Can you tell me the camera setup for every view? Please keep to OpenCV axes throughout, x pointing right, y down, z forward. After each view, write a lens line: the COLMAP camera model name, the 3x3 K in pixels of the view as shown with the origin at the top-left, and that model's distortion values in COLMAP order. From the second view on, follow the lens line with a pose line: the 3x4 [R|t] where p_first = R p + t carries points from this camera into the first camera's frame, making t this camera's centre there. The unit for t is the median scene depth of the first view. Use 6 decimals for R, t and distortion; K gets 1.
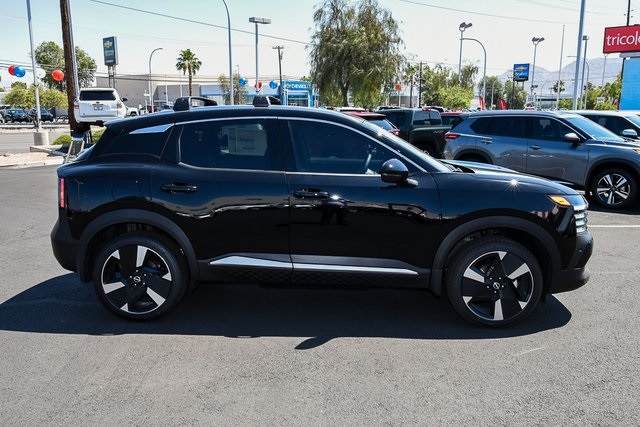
lens RADIAL K [[565.8, 0, 320.0], [0, 565.8, 213.5], [0, 0, 1]] dist [-0.005413, -0.000137]
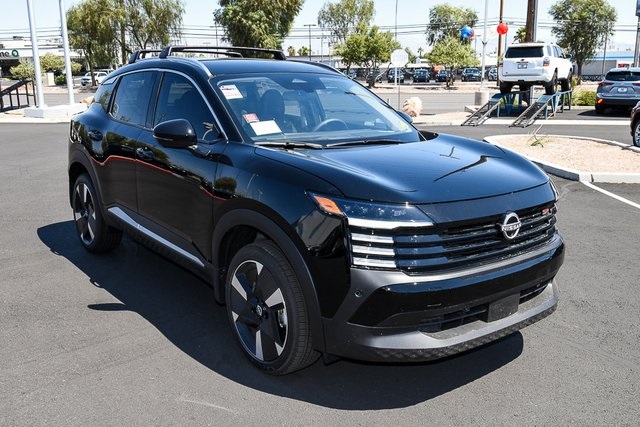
lens RADIAL K [[604.6, 0, 299.2], [0, 604.6, 213.4], [0, 0, 1]] dist [0.001290, -0.001201]
pose [[0.631863, 0.173187, -0.755483, 0.895223], [-0.133742, 0.984458, 0.113819, -0.083495], [0.763454, 0.029121, 0.645205, 0.551128]]
